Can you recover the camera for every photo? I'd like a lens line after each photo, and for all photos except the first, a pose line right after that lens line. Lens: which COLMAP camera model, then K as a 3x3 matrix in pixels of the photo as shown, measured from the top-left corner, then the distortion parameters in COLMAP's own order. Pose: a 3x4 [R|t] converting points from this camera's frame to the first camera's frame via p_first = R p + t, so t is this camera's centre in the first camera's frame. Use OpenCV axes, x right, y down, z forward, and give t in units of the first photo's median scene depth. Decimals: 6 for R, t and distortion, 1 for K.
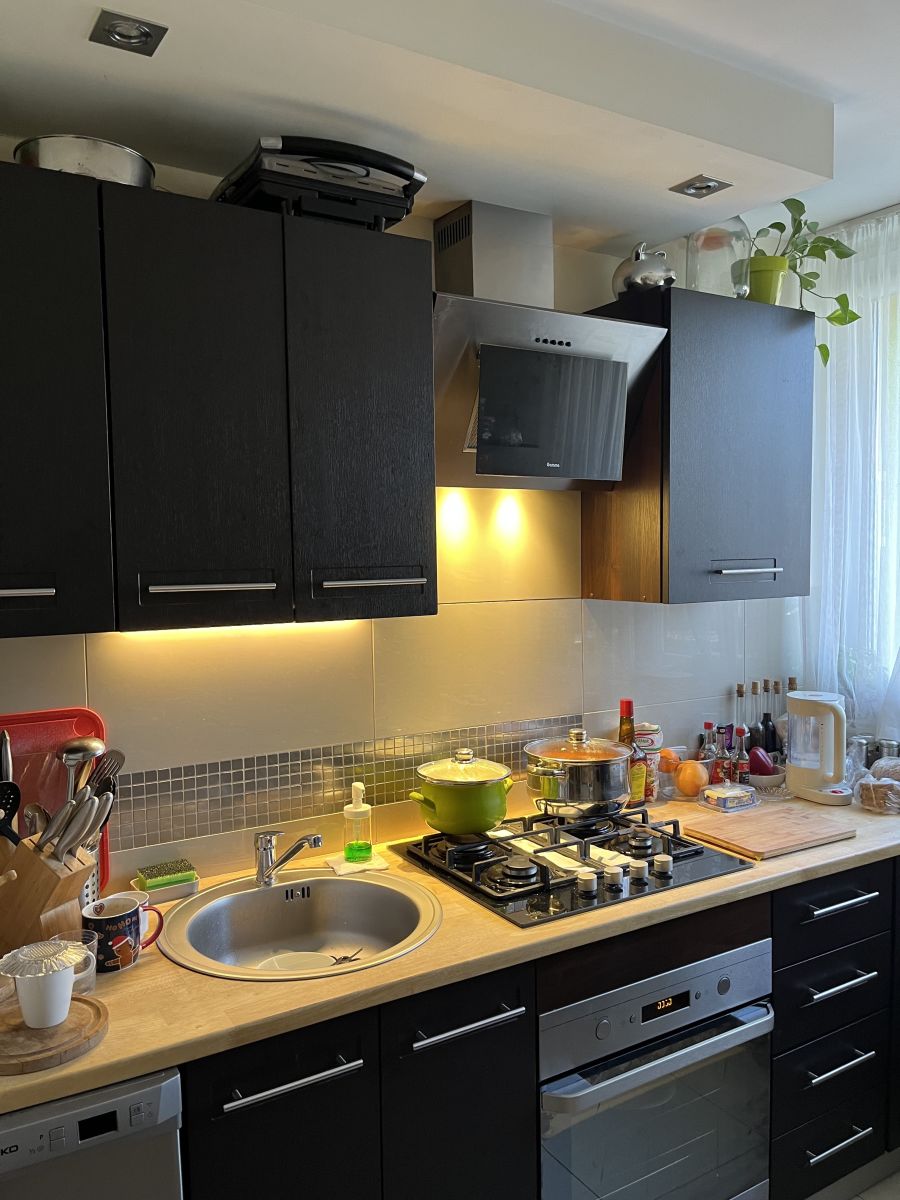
lens RADIAL K [[905.9, 0, 451.2], [0, 905.9, 601.0], [0, 0, 1]] dist [0.062477, -0.073274]
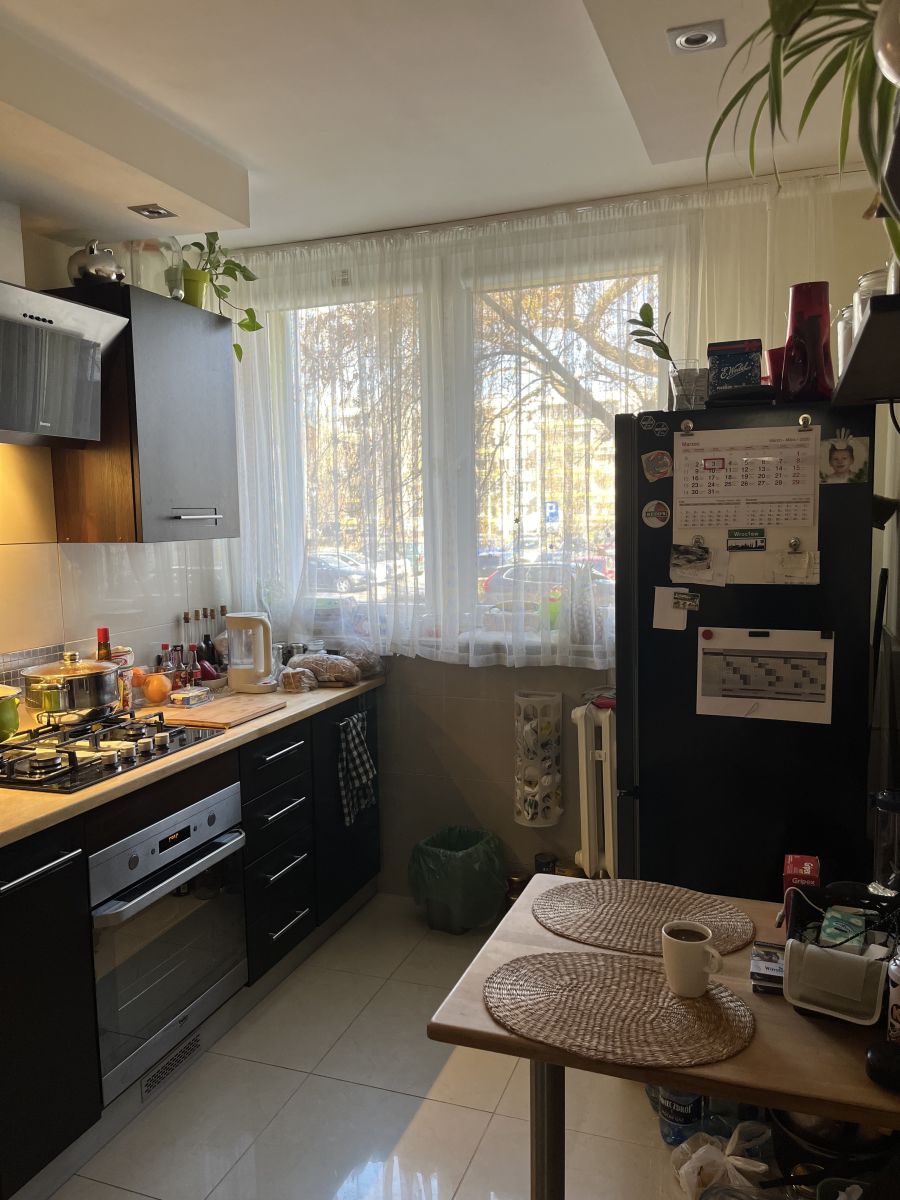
lens RADIAL K [[905.9, 0, 455.3], [0, 905.9, 598.3], [0, 0, 1]] dist [0.062477, -0.073274]
pose [[0.778597, -0.059462, 0.624701, -0.198444], [0.042291, 0.998209, 0.042304, 0.041477], [-0.626098, -0.006518, 0.779717, -0.224273]]
